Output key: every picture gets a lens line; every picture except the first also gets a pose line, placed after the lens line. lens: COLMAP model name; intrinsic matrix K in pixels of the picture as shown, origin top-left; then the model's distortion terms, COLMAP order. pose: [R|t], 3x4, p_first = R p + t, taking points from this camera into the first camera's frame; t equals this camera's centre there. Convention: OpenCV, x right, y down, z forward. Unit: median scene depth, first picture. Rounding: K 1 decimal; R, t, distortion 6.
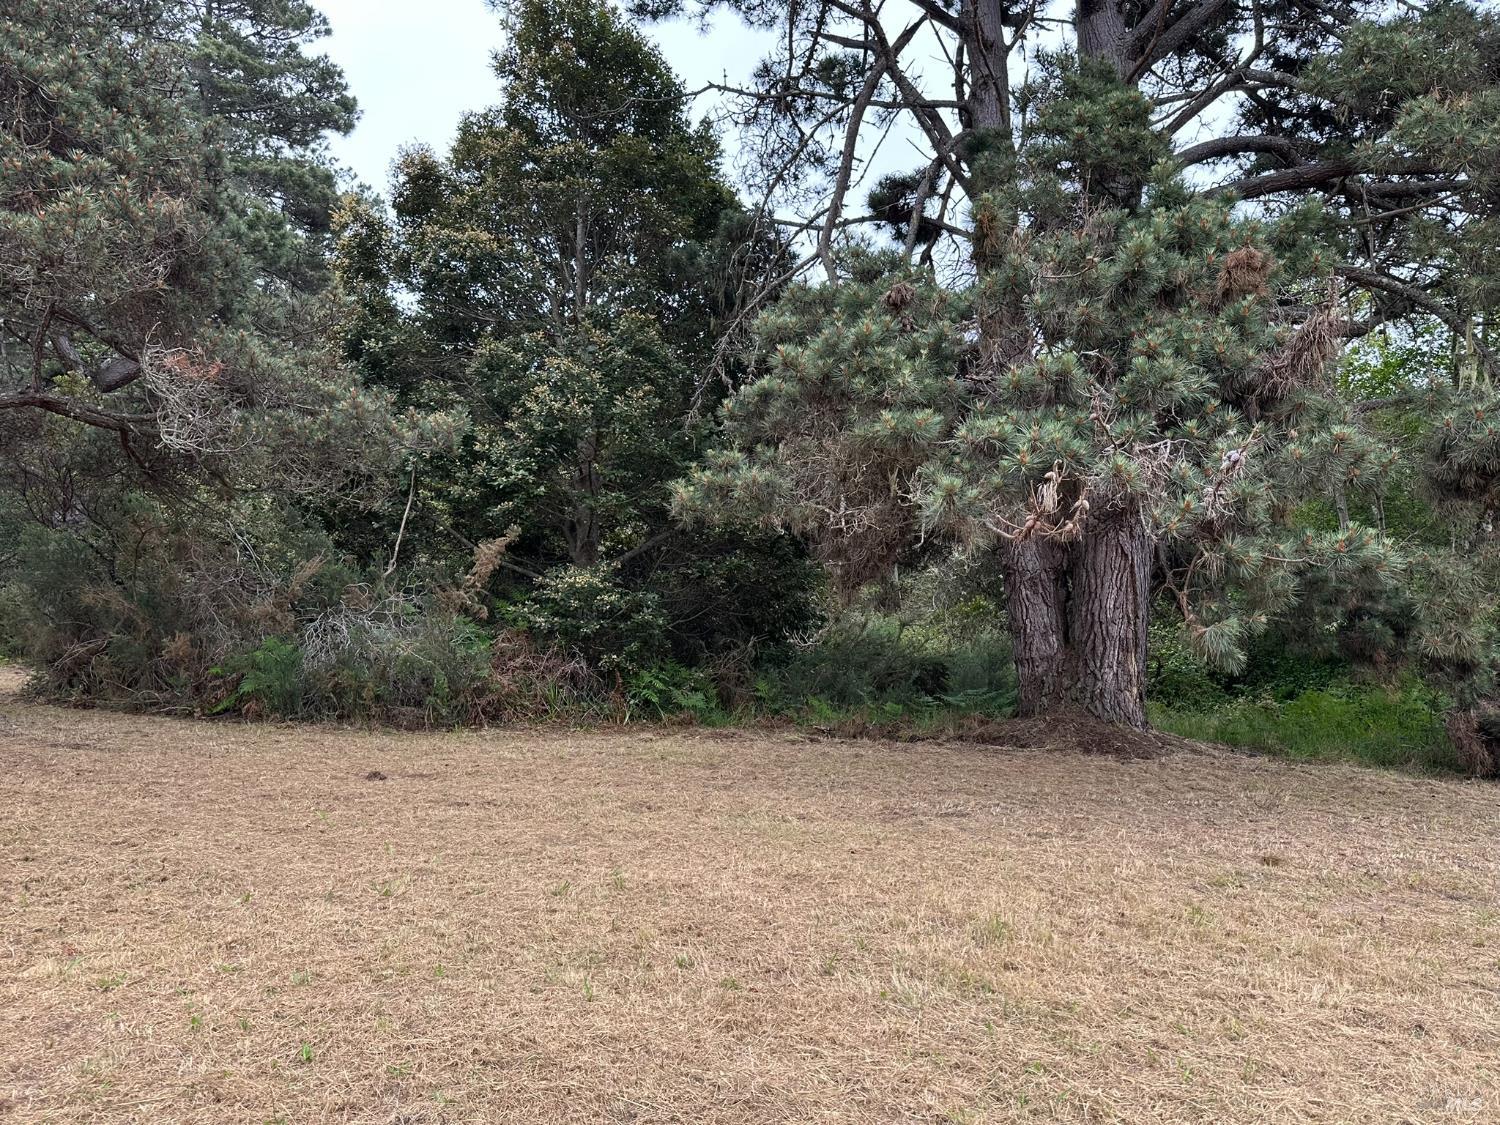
lens RADIAL K [[1067.5, 0, 770.7], [0, 1067.5, 563.0], [0, 0, 1]] dist [0.008717, -0.009621]
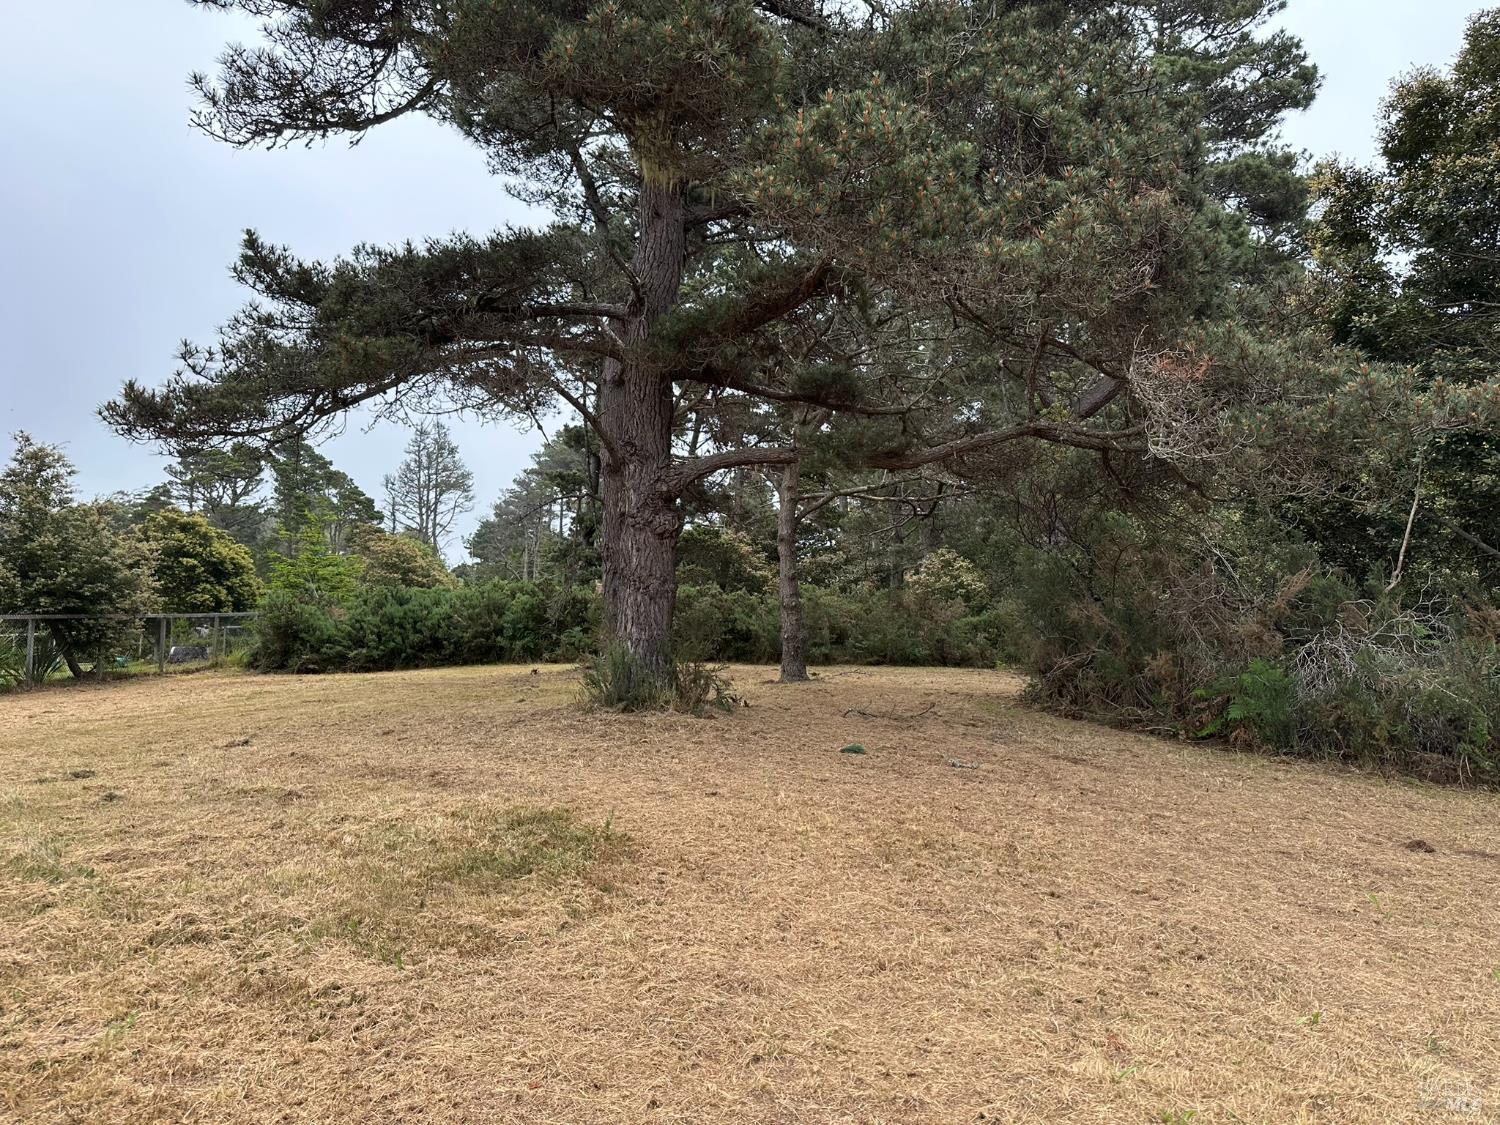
lens RADIAL K [[1065.6, 0, 740.1], [0, 1065.6, 555.8], [0, 0, 1]] dist [0.085320, -0.121220]
pose [[0.654063, -0.032500, -0.755742, -0.080459], [0.017123, 0.999457, -0.028162, -0.000487], [0.756246, 0.005479, 0.654264, 0.090769]]
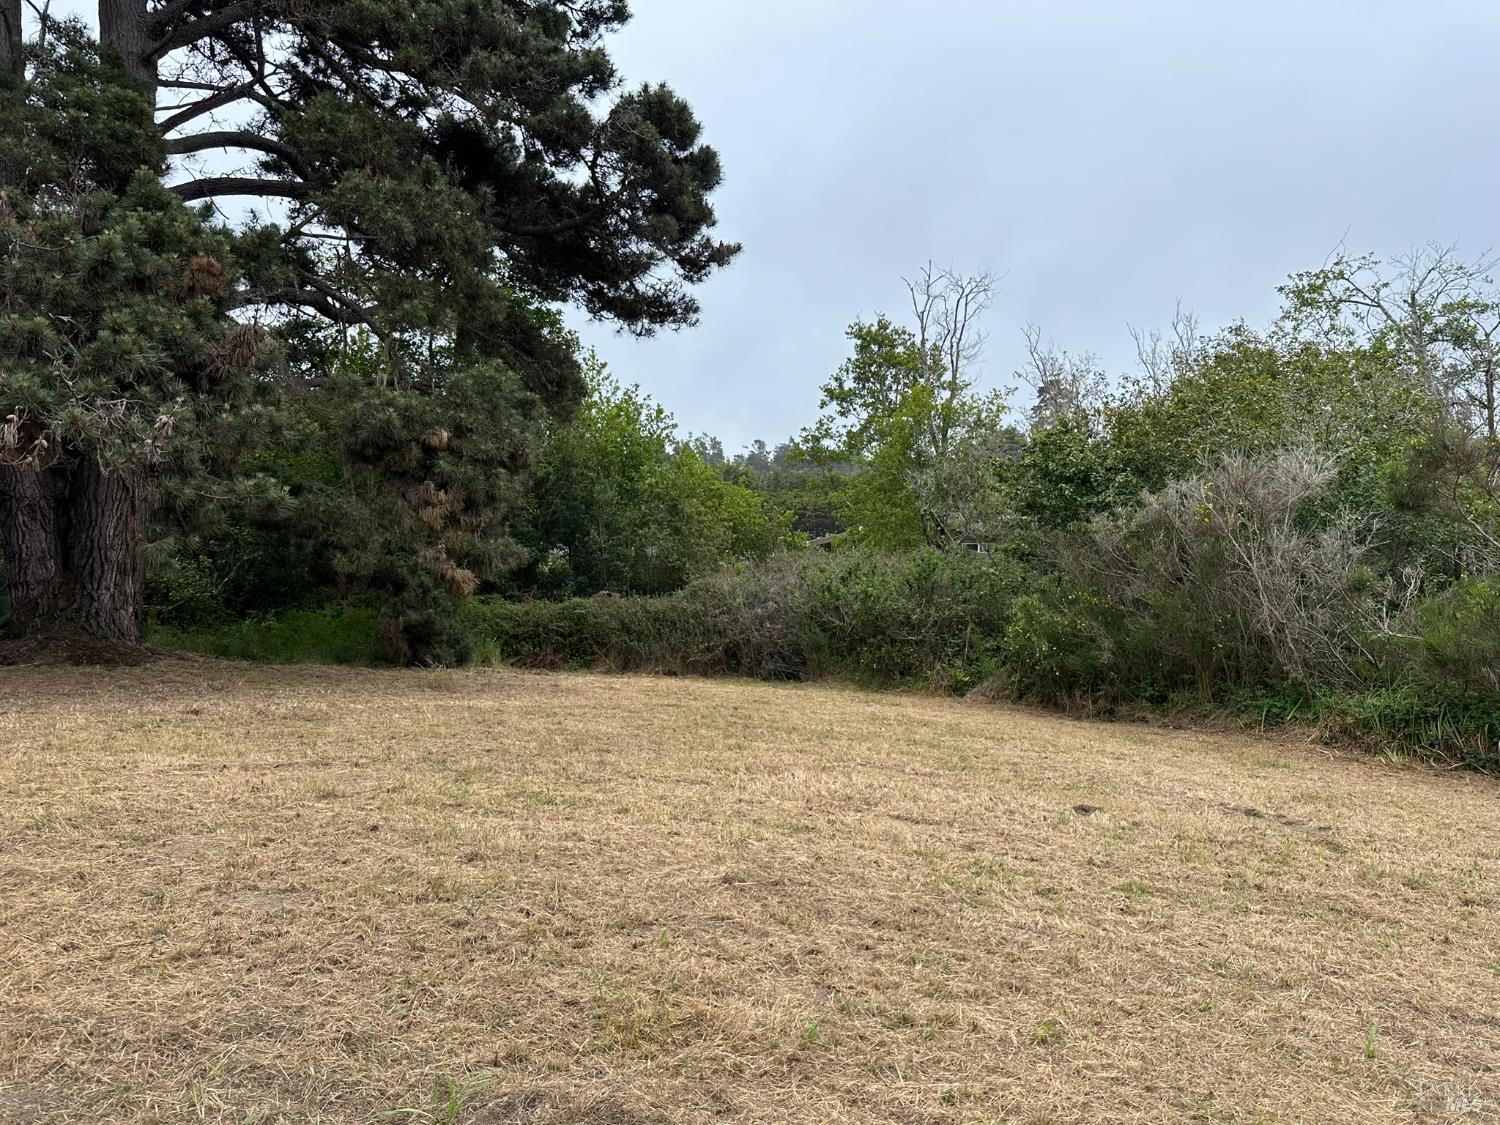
lens RADIAL K [[1054.0, 0, 750.4], [0, 1054.0, 557.9], [0, 0, 1]] dist [-0.000059, -0.007977]
pose [[0.687001, 0.017683, 0.726441, -0.015883], [-0.053535, 0.998219, 0.026330, 0.001381], [-0.724681, -0.056979, 0.686724, -0.220548]]
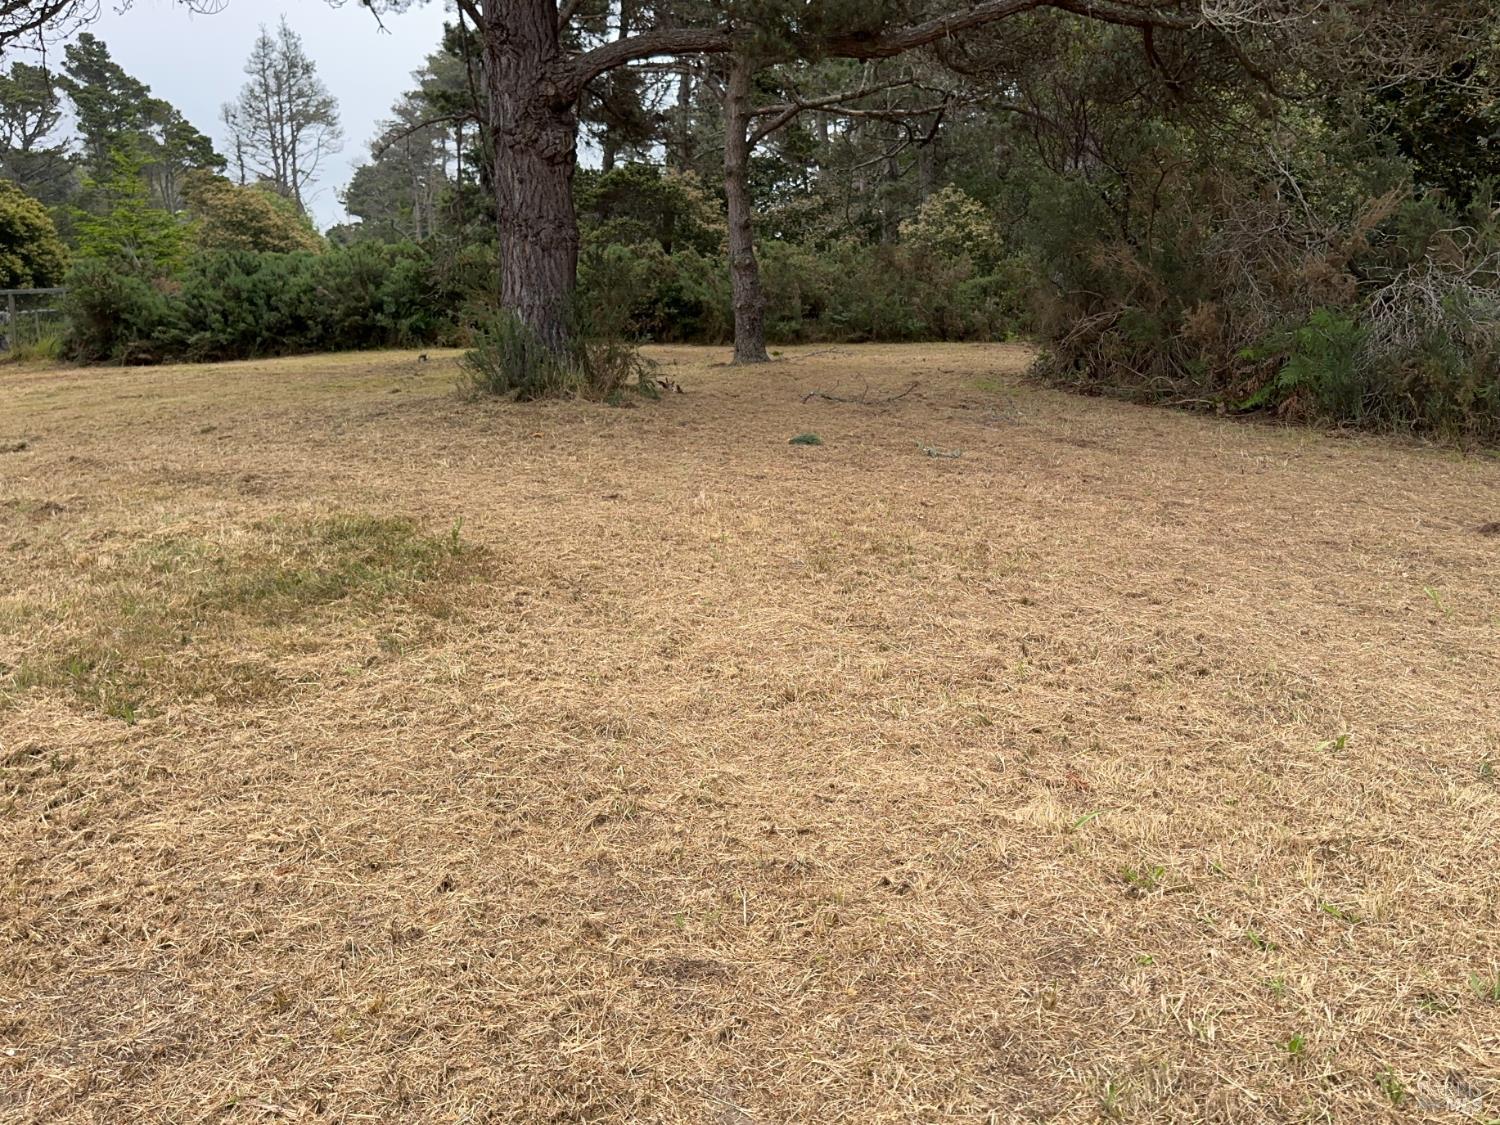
lens RADIAL K [[1294.2, 0, 750.0], [0, 1294.2, 562.5], [0, 0, 1]] dist [0.154356, -0.289070]
pose [[0.683411, 0.146389, -0.715206, -0.100996], [0.038120, 0.971197, 0.235211, 0.016517], [0.729038, -0.188009, 0.658146, 0.148904]]
